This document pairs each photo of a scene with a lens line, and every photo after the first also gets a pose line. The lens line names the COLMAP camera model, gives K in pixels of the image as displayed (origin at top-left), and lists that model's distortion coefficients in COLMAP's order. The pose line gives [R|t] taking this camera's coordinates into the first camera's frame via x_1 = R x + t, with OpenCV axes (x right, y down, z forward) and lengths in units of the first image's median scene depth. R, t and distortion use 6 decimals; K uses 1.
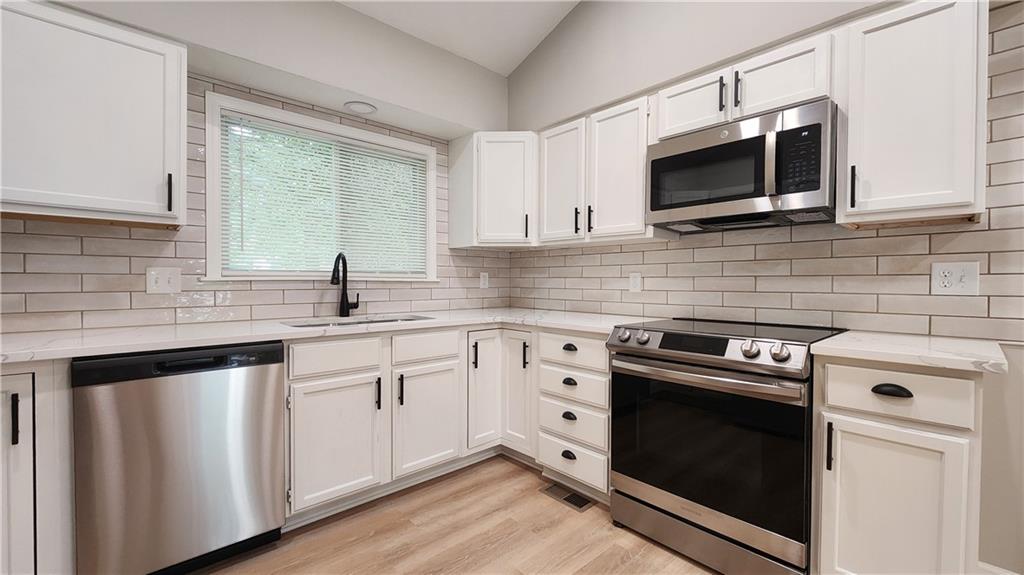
lens RADIAL K [[416.3, 0, 512.0], [0, 416.3, 287.5], [0, 0, 1]] dist [-0.000378, -0.000029]
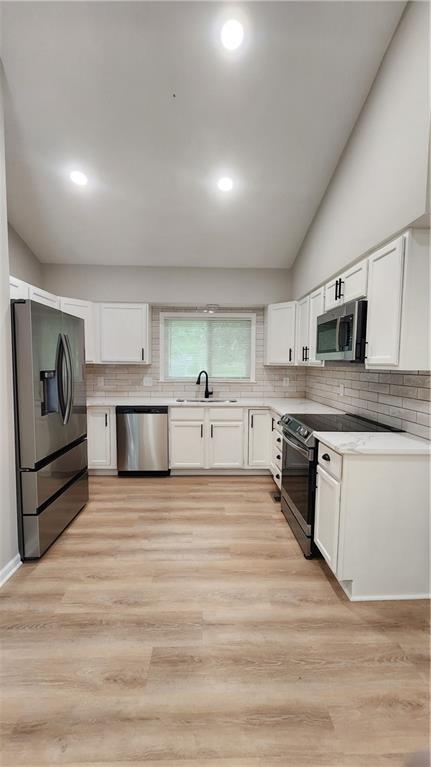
lens RADIAL K [[311.8, 0, 213.2], [0, 311.8, 387.1], [0, 0, 1]] dist [-0.000378, -0.000029]
pose [[0.753695, 0.051363, -0.655214, 0.852396], [-0.014842, 0.998017, 0.061163, -0.108091], [0.657057, -0.036373, 0.752963, -0.307357]]
